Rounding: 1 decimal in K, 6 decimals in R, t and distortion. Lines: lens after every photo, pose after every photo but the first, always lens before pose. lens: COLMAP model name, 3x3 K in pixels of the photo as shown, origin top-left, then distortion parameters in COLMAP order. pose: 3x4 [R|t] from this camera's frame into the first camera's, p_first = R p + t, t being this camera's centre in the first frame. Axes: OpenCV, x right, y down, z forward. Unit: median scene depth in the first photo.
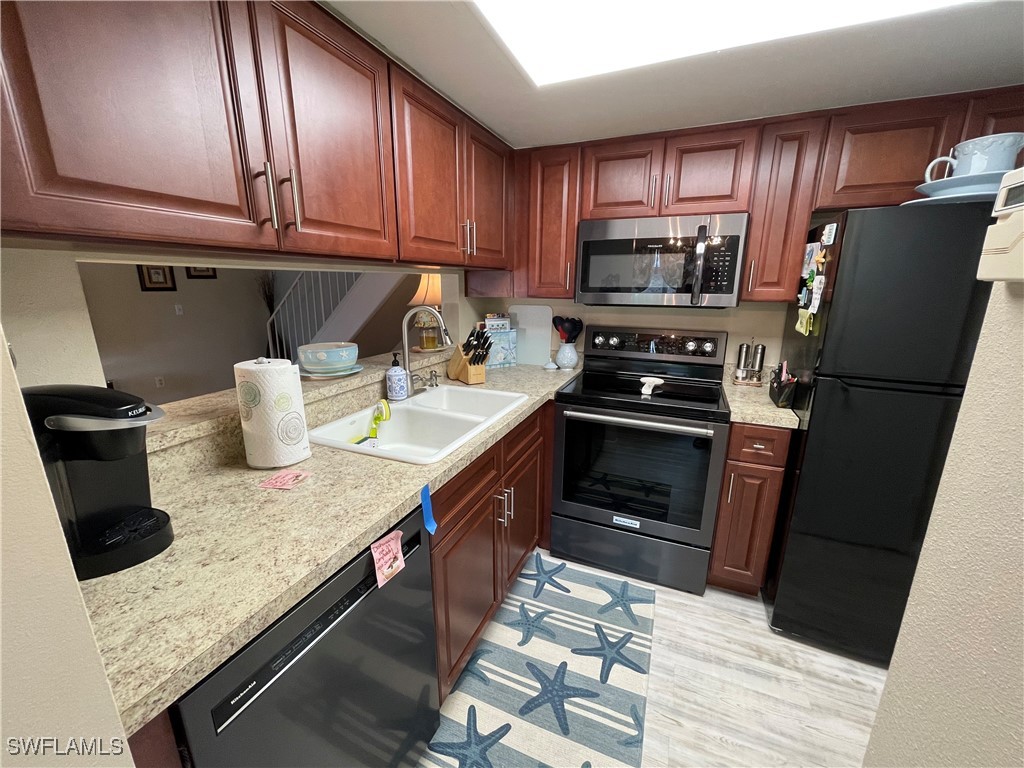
lens RADIAL K [[413.0, 0, 509.4], [0, 413.0, 388.0], [0, 0, 1]] dist [-0.005980, 0.002757]
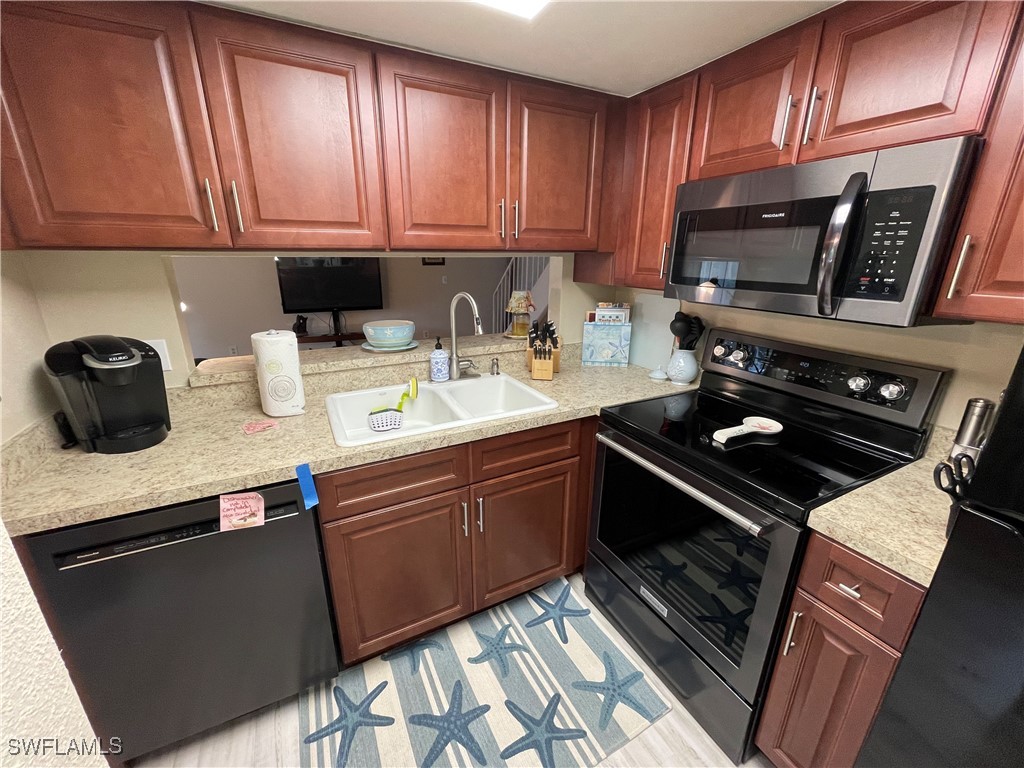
lens RADIAL K [[413.0, 0, 509.4], [0, 413.0, 388.2], [0, 0, 1]] dist [-0.005980, 0.002757]
pose [[0.774880, 0.195564, -0.601095, 0.503725], [-0.158372, 0.980671, 0.114899, -0.103158], [0.611947, 0.006164, 0.790875, 0.285094]]
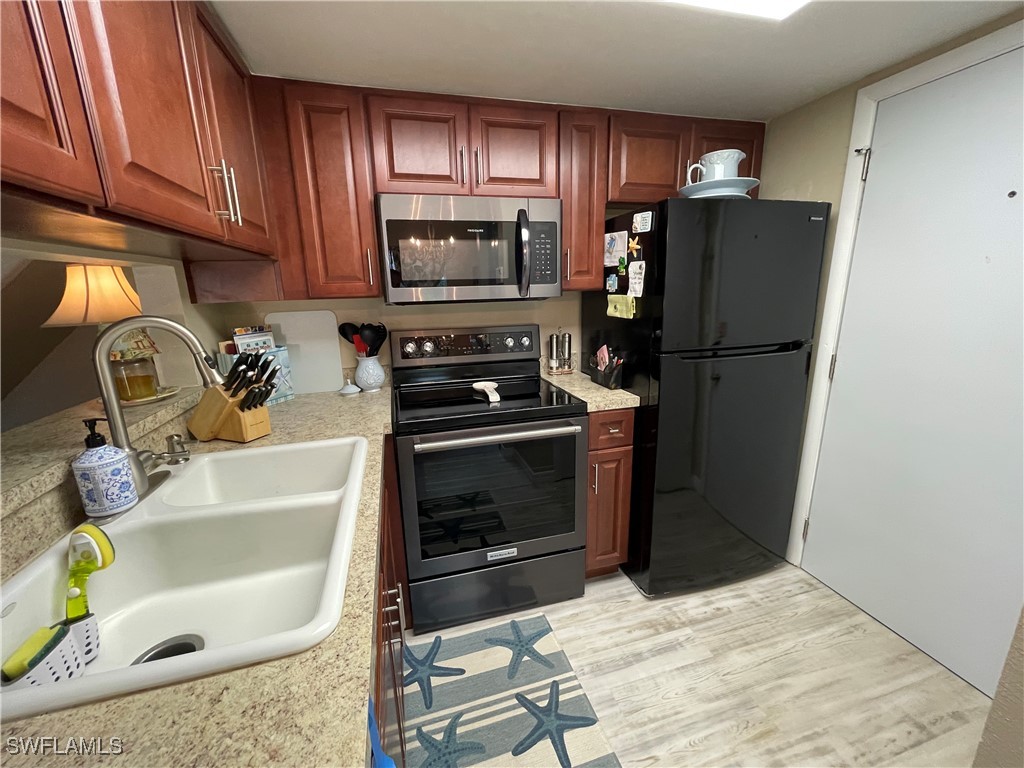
lens RADIAL K [[413.0, 0, 509.3], [0, 413.0, 387.7], [0, 0, 1]] dist [-0.005980, 0.002757]
pose [[0.778934, -0.173564, 0.602609, -0.177220], [0.183405, 0.981972, 0.045760, -0.053390], [-0.599688, 0.074877, 0.796723, 0.321706]]
